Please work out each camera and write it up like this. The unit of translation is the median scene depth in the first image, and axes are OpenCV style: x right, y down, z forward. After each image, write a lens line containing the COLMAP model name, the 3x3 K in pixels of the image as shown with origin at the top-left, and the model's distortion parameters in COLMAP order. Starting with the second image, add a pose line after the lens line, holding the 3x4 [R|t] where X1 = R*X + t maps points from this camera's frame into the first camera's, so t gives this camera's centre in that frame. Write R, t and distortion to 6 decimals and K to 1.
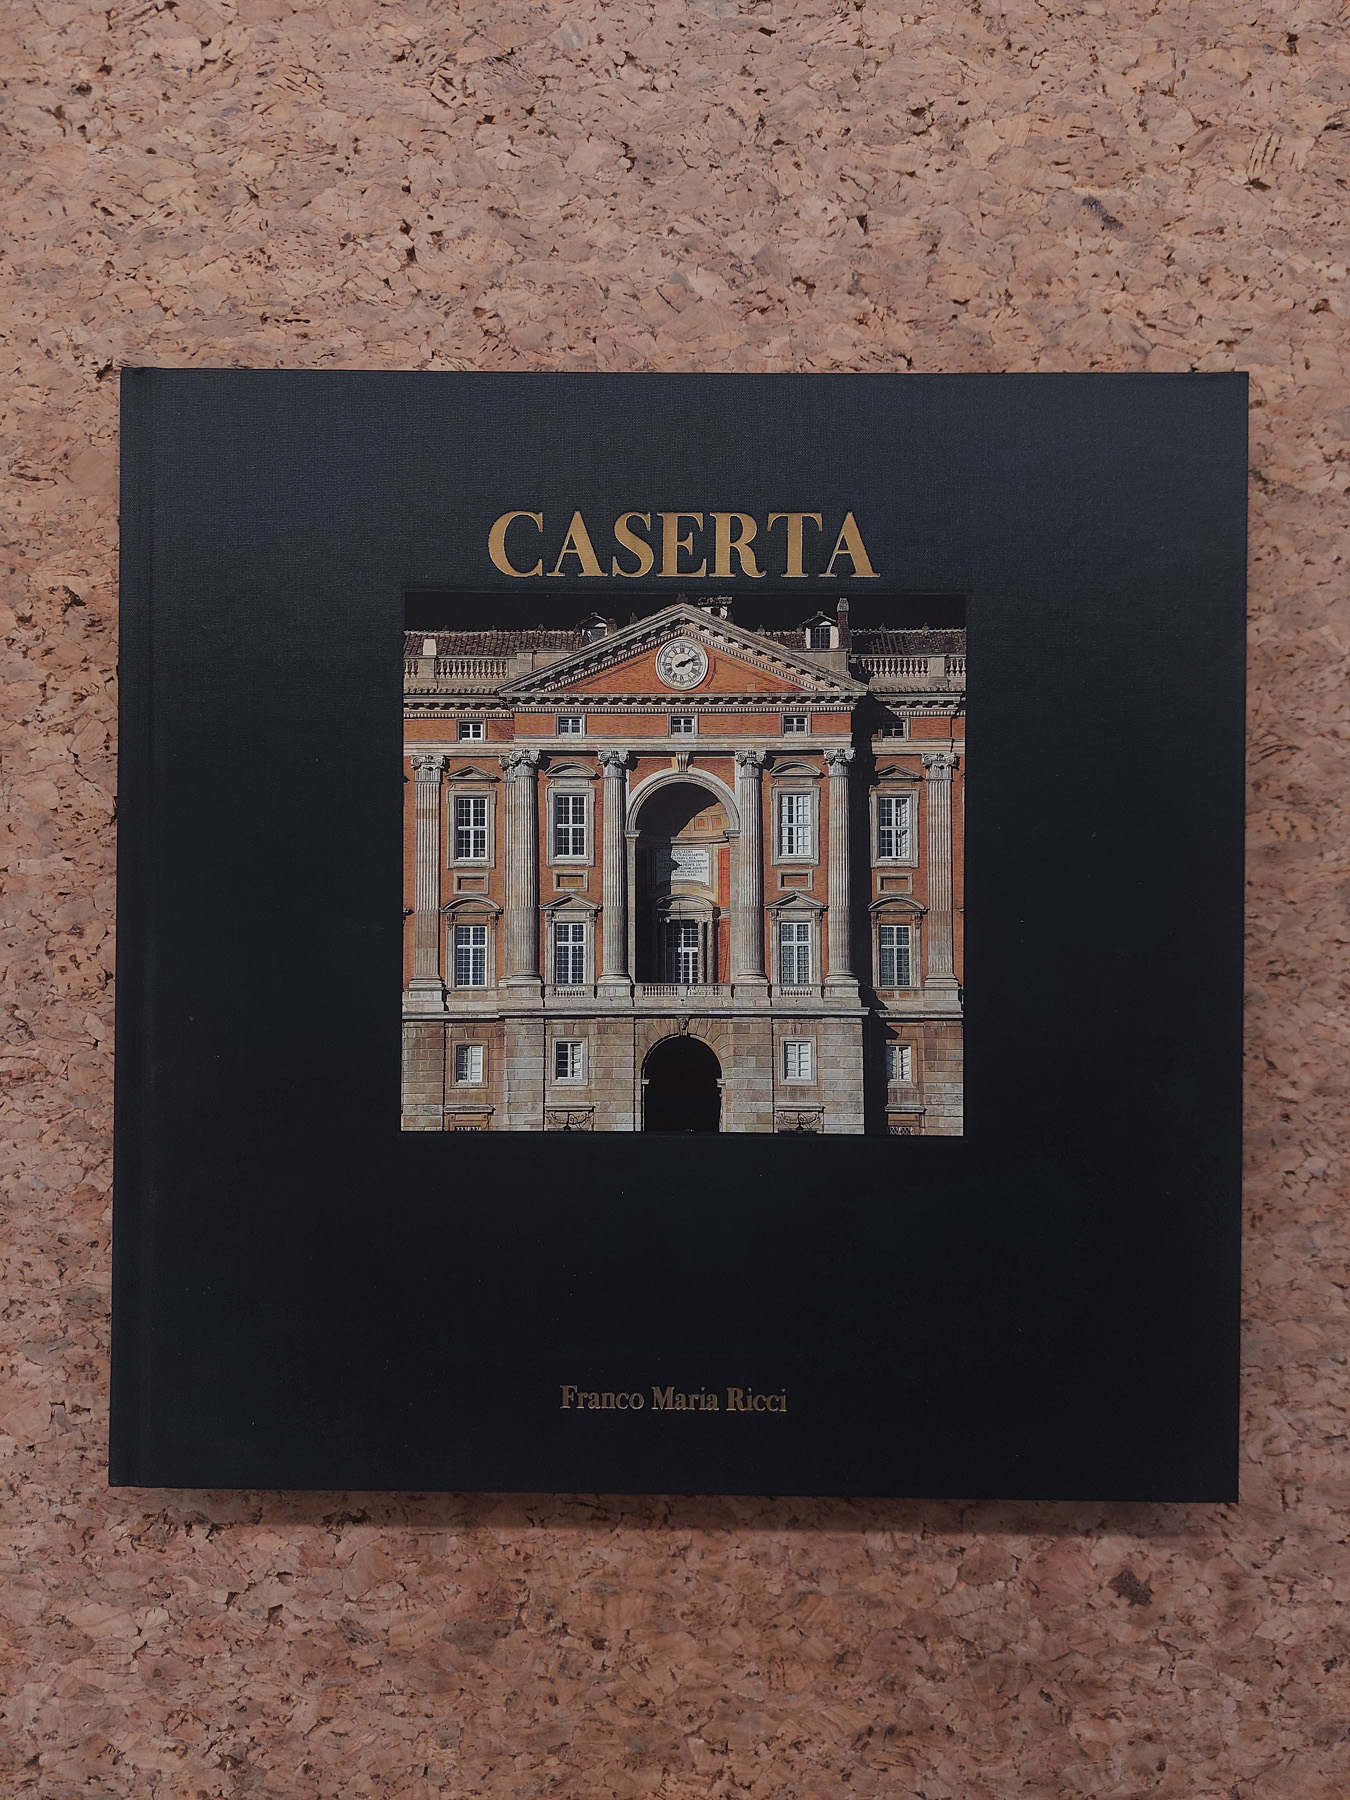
lens RADIAL K [[1271.0, 0, 681.3], [0, 1271.0, 904.6], [0, 0, 1]] dist [-0.000470, -0.003618]
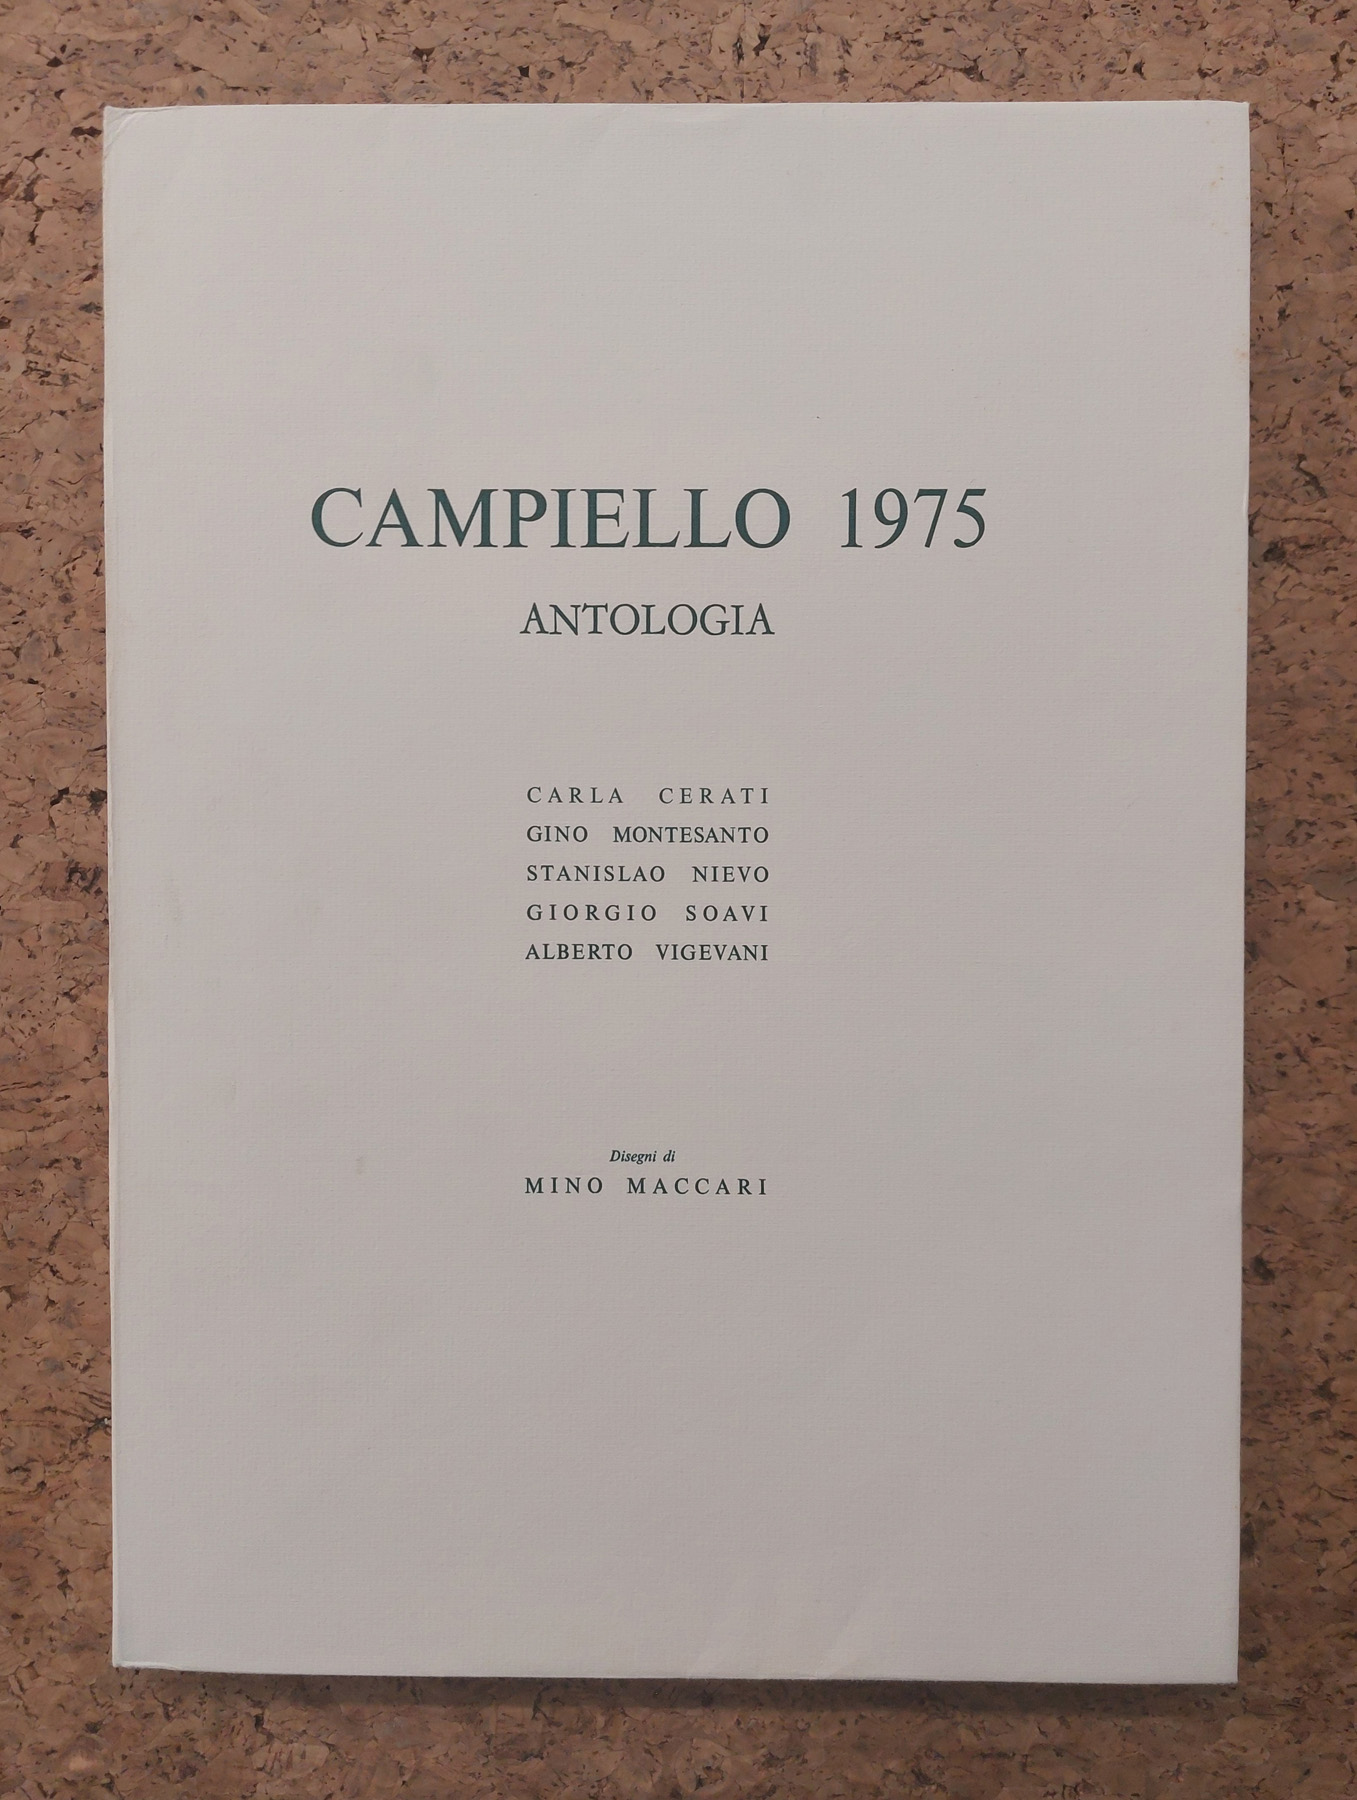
lens RADIAL K [[1259.1, 0, 678.9], [0, 1259.1, 900.1], [0, 0, 1]] dist [0.001994, -0.003206]
pose [[0.999949, -0.009650, 0.002827, -0.925817], [0.009616, 0.999886, 0.011628, 0.349156], [-0.002939, -0.011601, 0.999928, 0.196271]]
